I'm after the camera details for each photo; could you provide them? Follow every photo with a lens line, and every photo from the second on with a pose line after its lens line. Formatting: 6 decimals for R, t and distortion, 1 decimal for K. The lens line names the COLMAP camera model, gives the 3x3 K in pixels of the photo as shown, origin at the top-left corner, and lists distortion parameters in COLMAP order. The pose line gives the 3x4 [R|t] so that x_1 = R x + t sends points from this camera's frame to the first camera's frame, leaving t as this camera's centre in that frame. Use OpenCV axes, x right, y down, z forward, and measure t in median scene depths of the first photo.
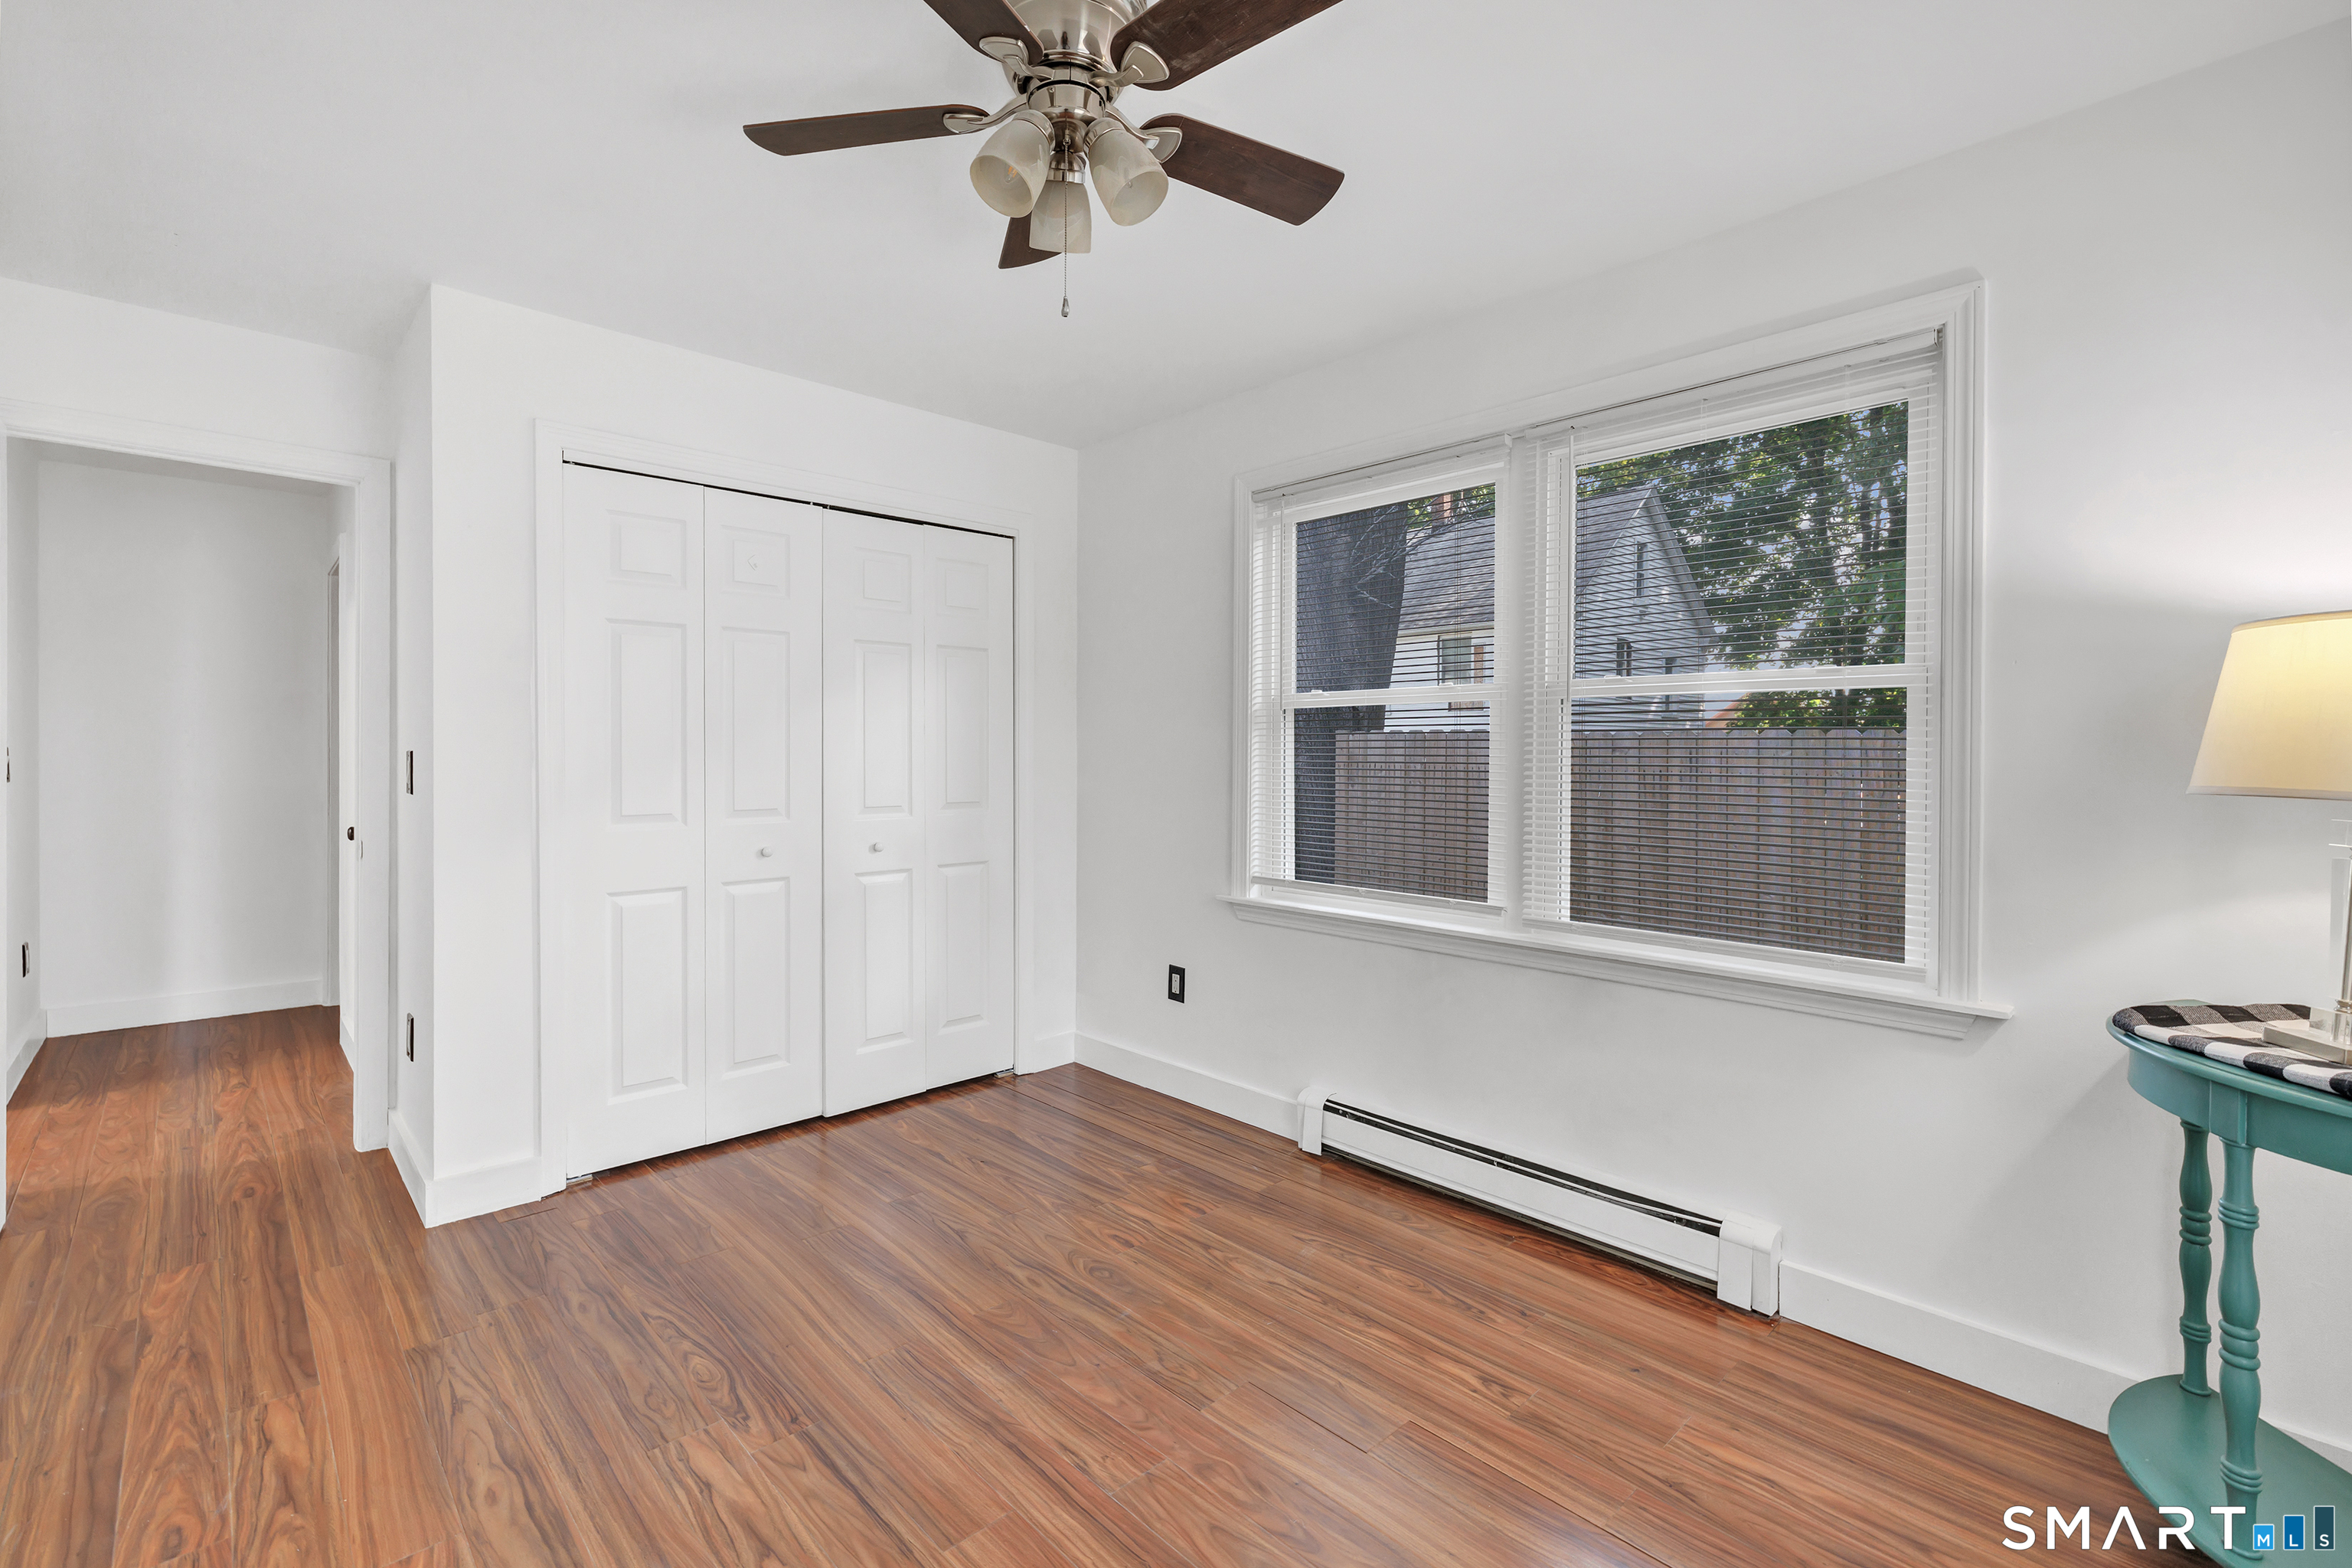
lens RADIAL K [[1052.8, 0, 1180.8], [0, 1052.8, 762.3], [0, 0, 1]] dist [0.003760, 0.000739]
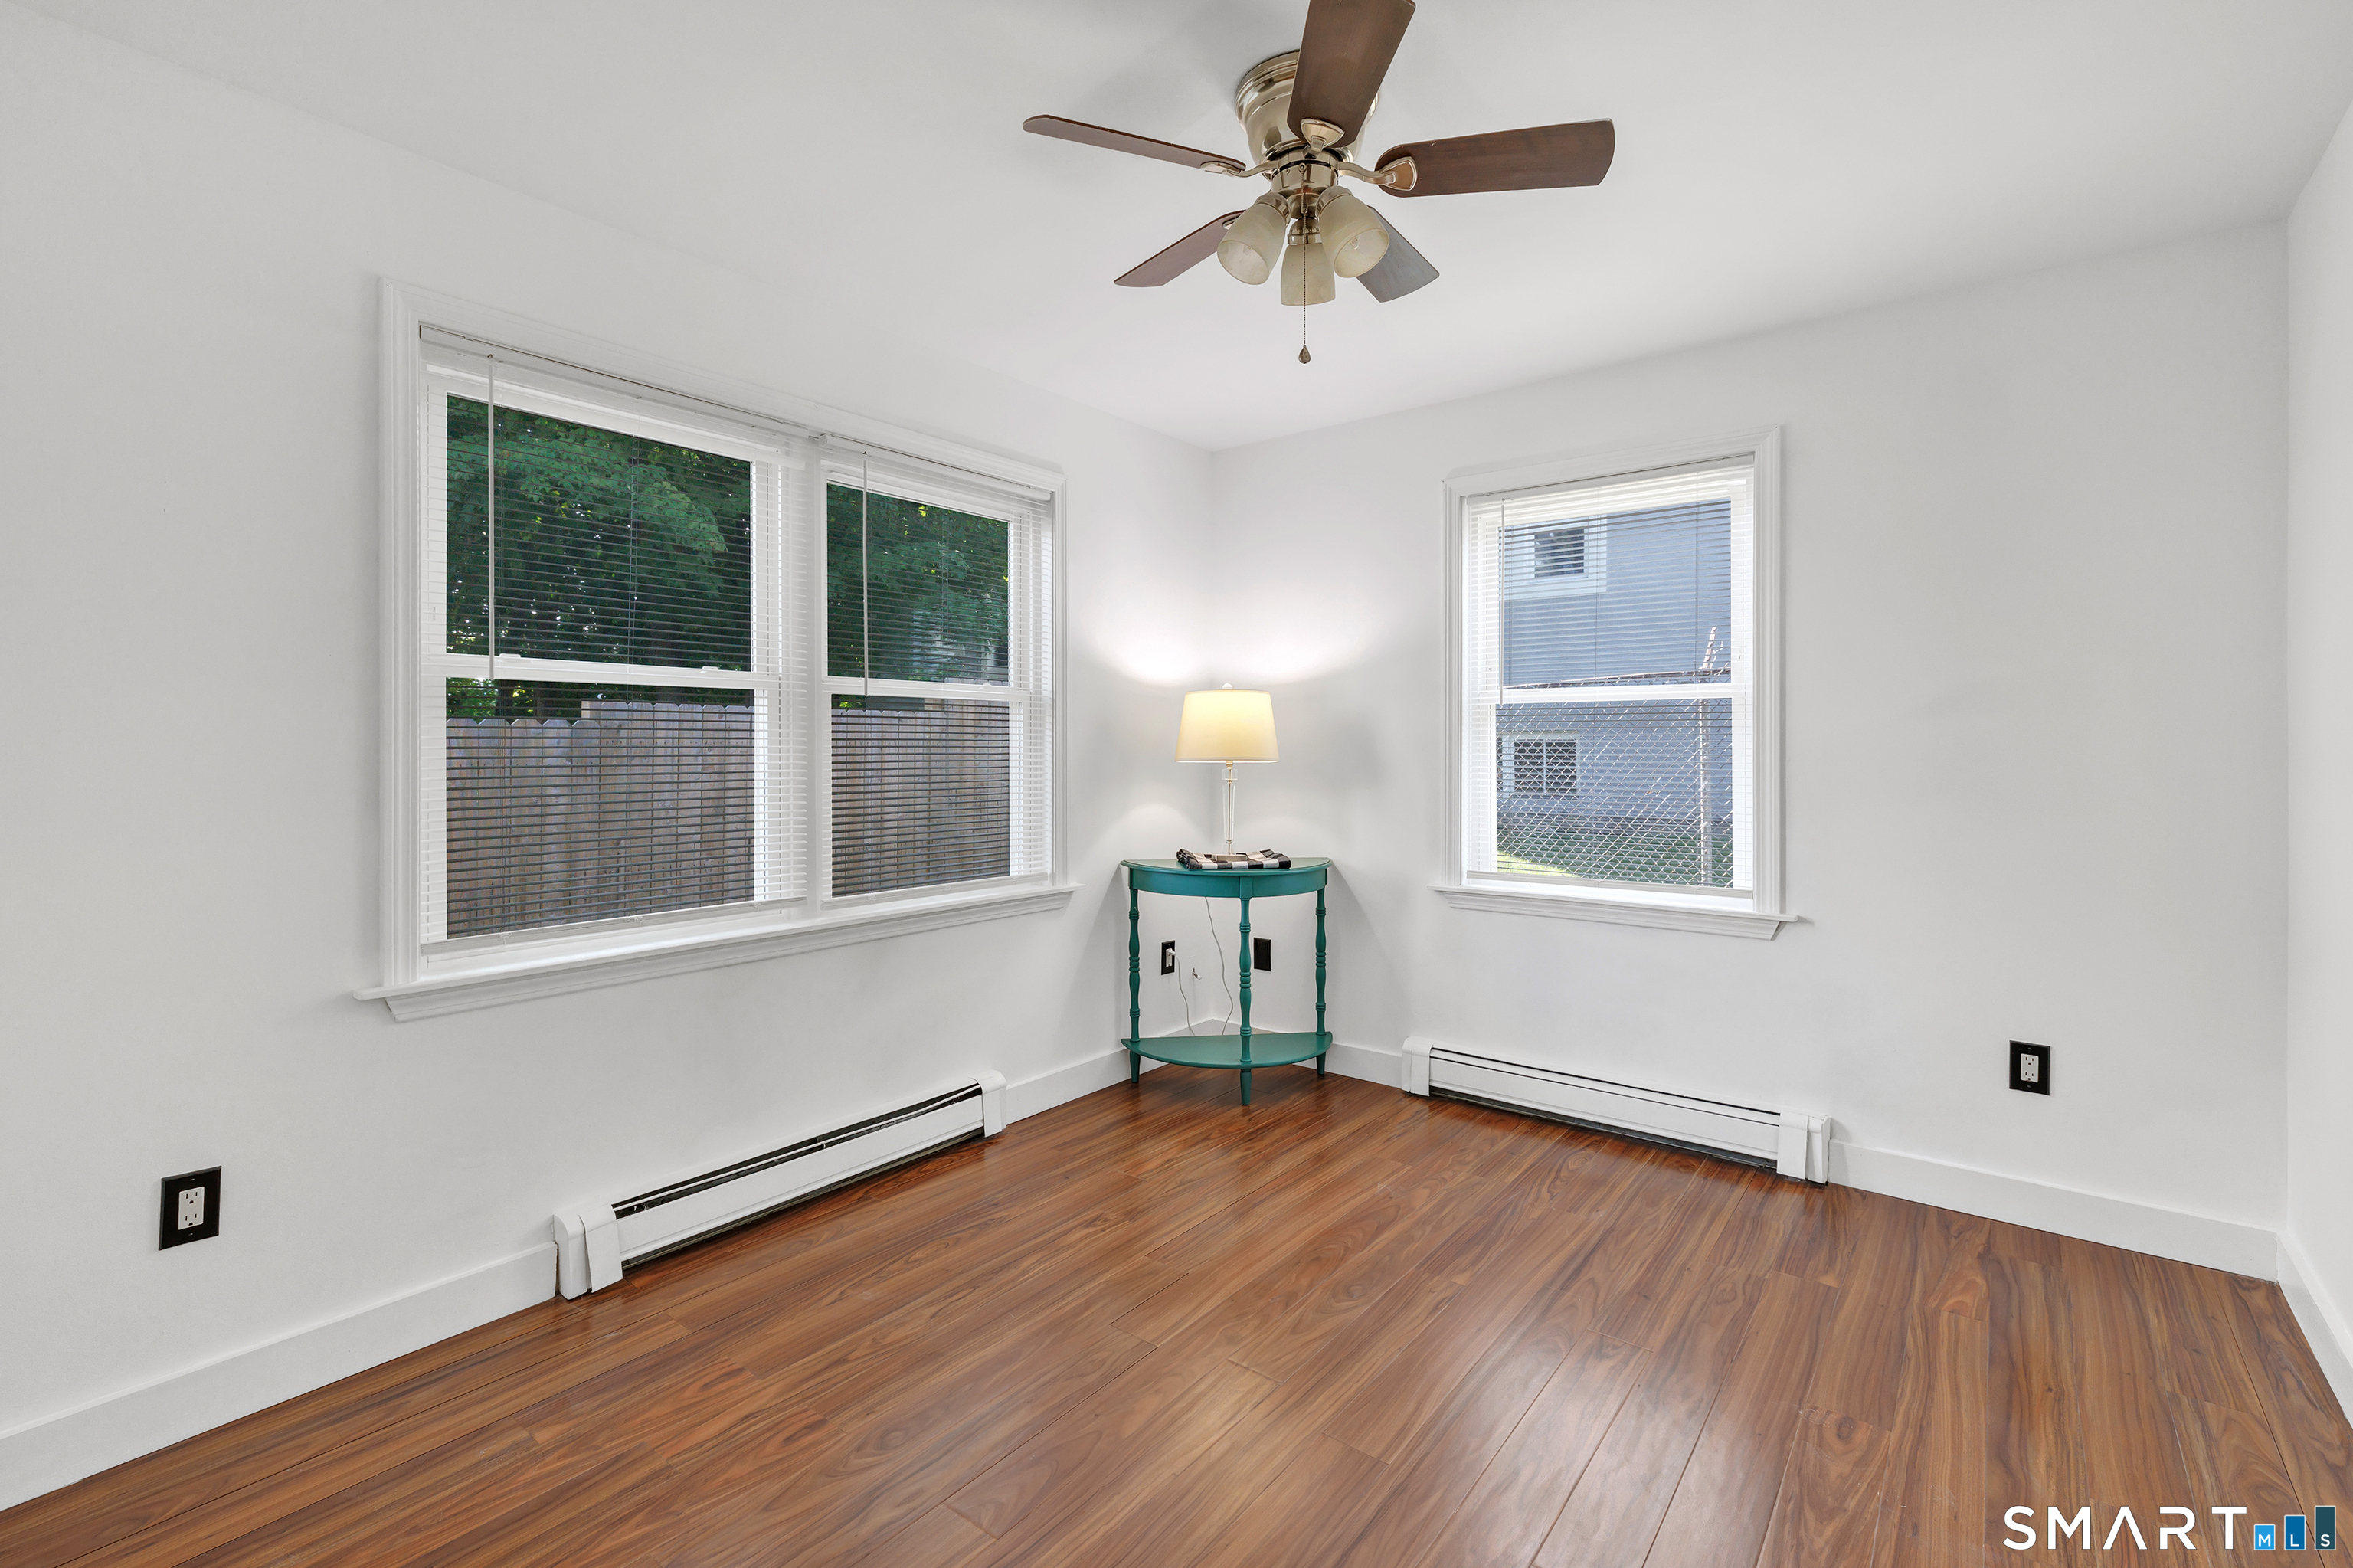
lens RADIAL K [[1053.2, 0, 1170.6], [0, 1053.2, 752.1], [0, 0, 1]] dist [0.003760, 0.000739]
pose [[-0.152757, -0.015904, 0.988136, -0.779850], [0.001129, 0.999867, 0.016267, -0.018412], [-0.988263, 0.003601, -0.152719, 0.846571]]
